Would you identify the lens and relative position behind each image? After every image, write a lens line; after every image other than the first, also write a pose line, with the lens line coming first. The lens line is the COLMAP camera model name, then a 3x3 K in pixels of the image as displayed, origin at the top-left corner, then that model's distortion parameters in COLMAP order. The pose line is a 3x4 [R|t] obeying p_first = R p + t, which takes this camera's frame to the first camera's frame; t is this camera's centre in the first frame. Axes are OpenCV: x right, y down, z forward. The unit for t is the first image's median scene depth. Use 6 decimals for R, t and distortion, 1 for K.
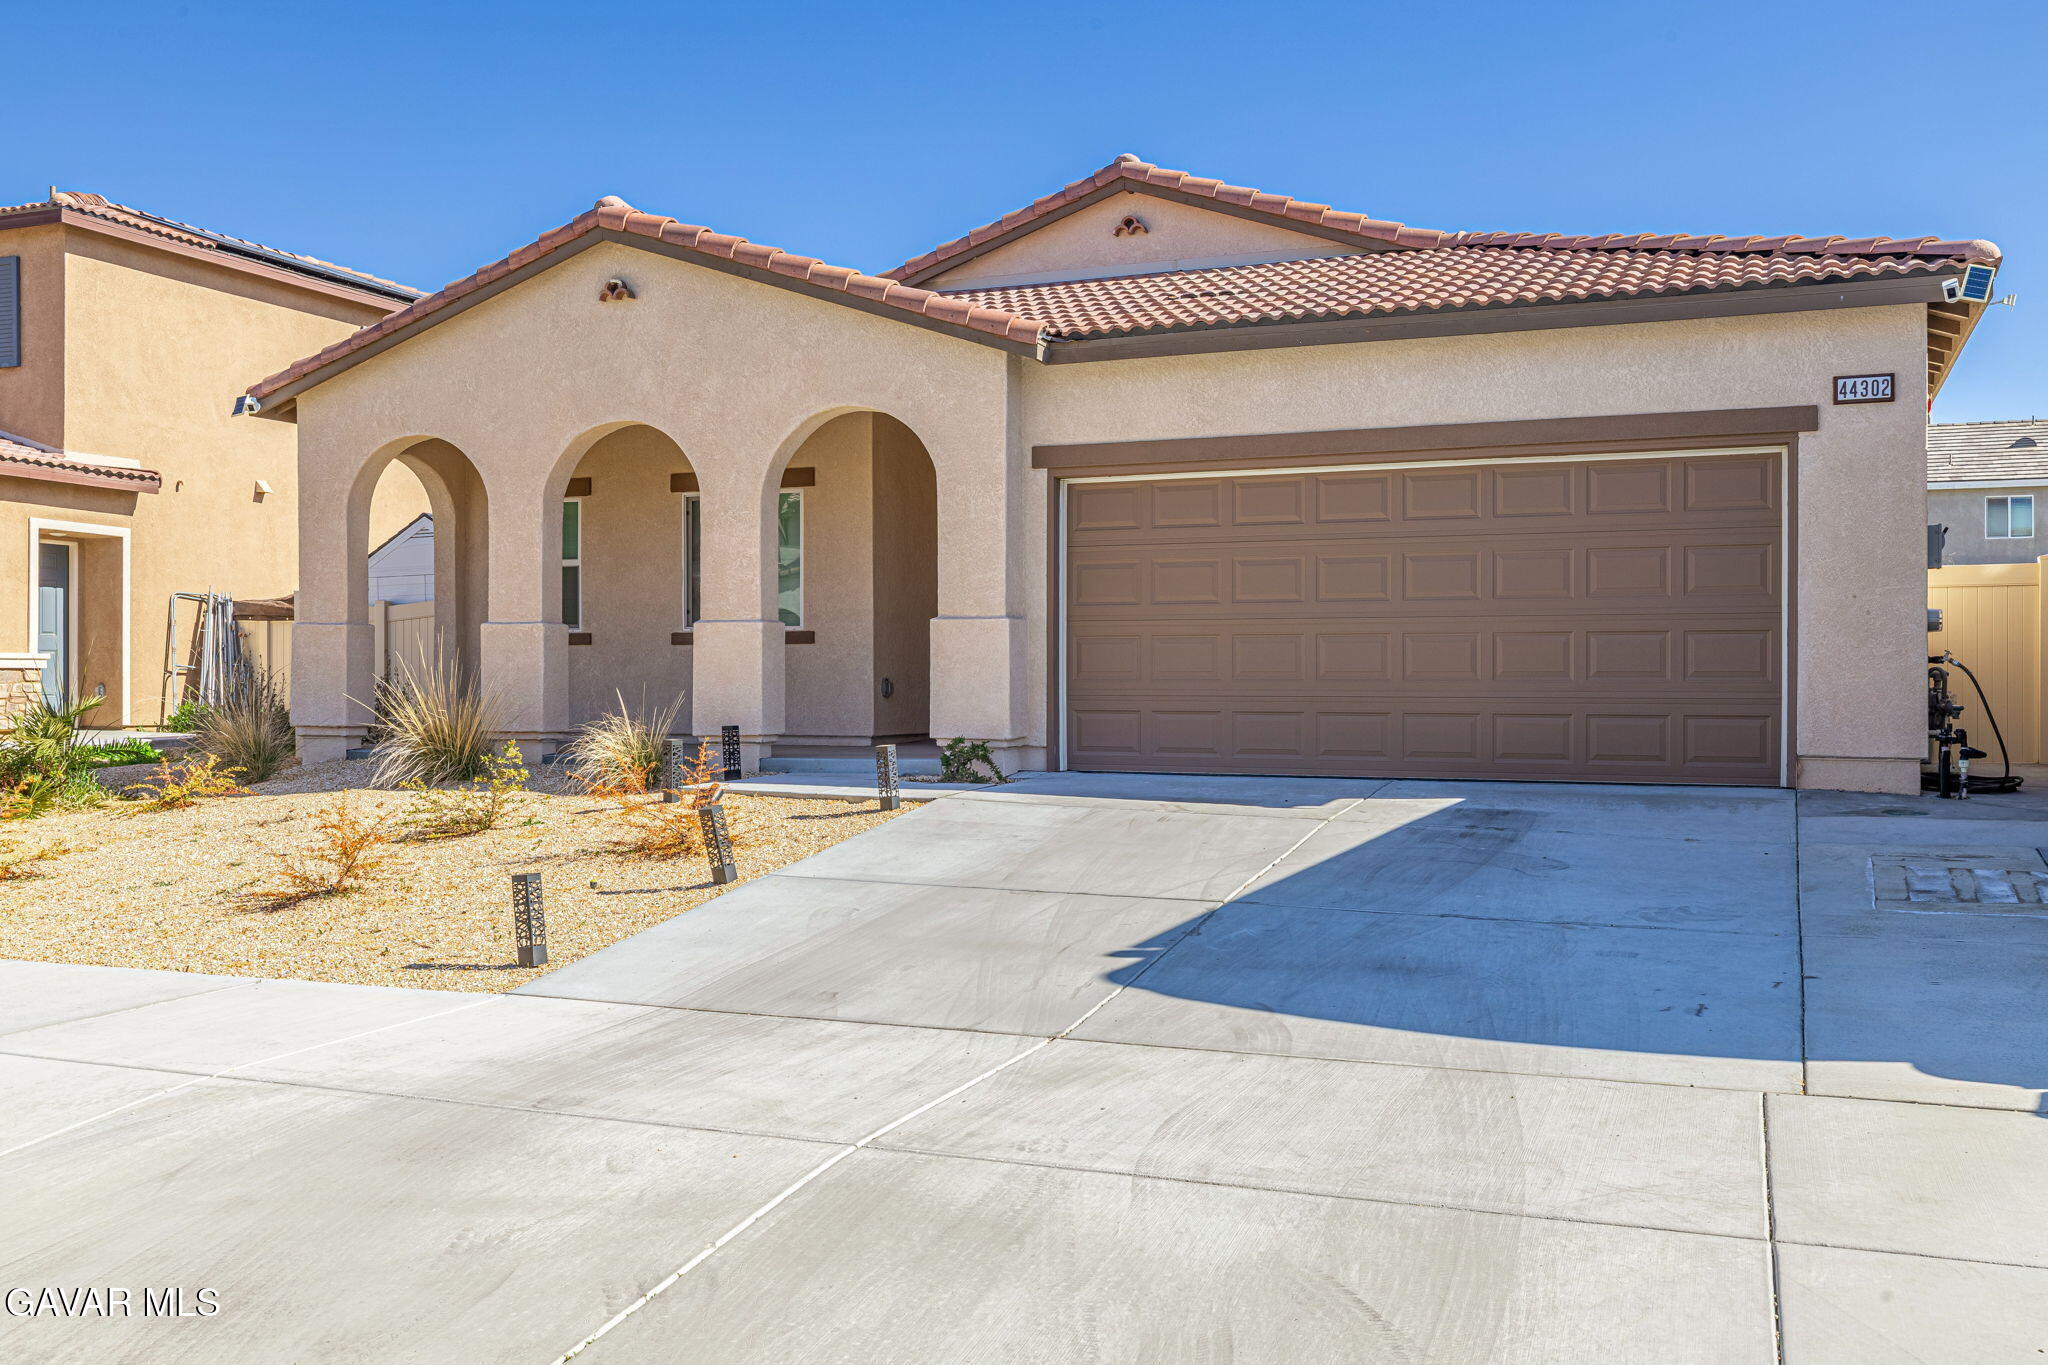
lens RADIAL K [[1839.4, 0, 1018.7], [0, 1839.4, 679.6], [0, 0, 1]] dist [0.009614, -0.006377]
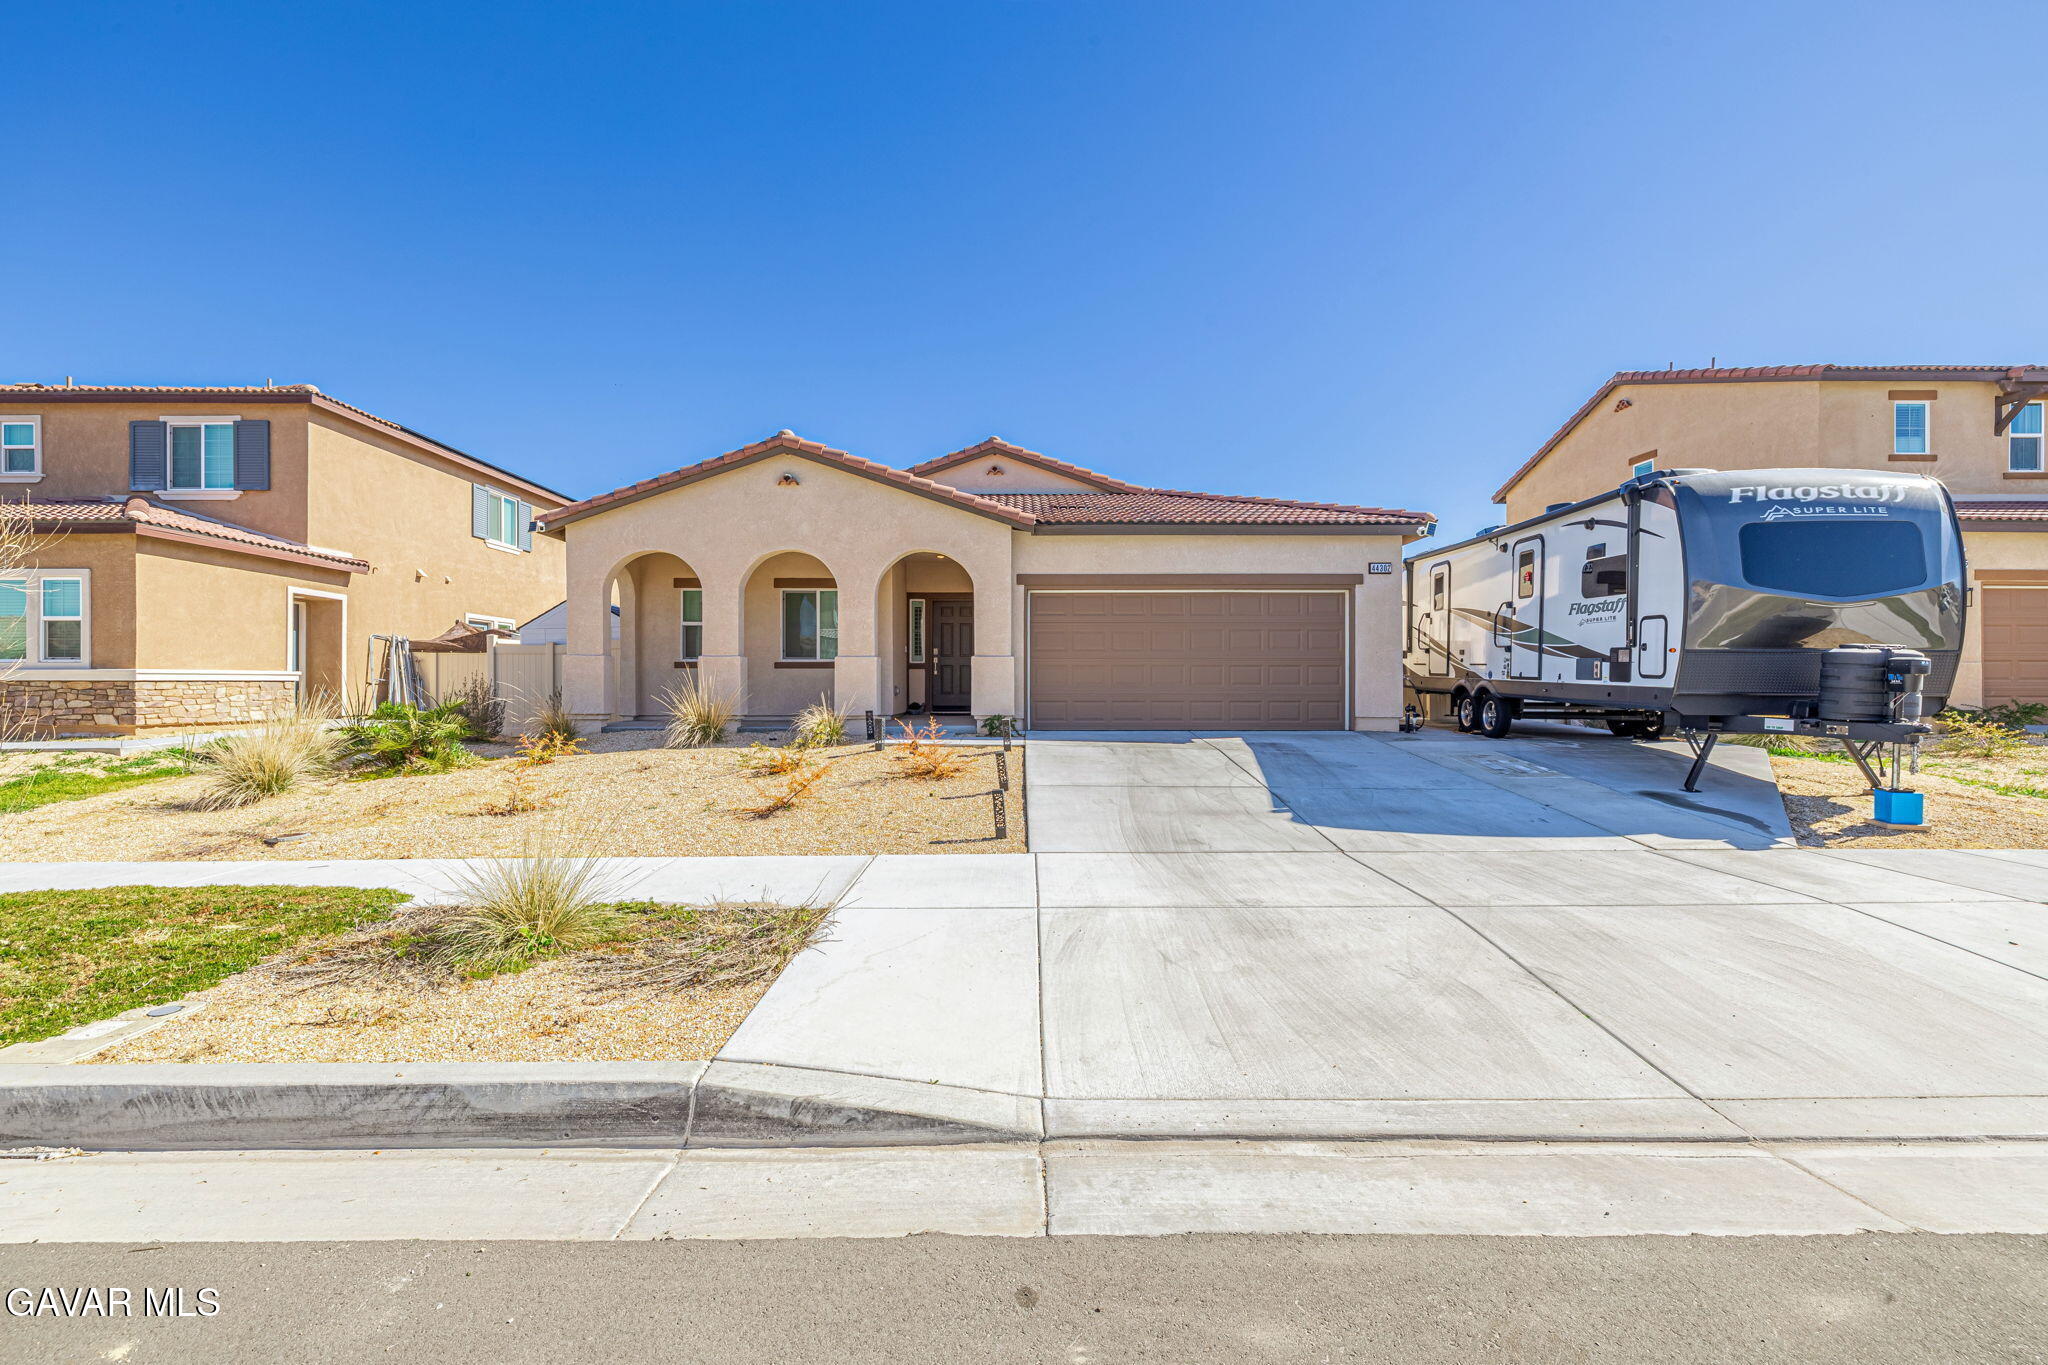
lens RADIAL K [[854.0, 0, 1032.9], [0, 854.0, 685.4], [0, 0, 1]] dist [-0.003408, -0.000160]
pose [[0.920836, -0.000213, 0.389951, -0.302945], [0.001201, 0.999997, -0.002290, 0.000708], [-0.389949, 0.002577, 0.920833, 0.094758]]
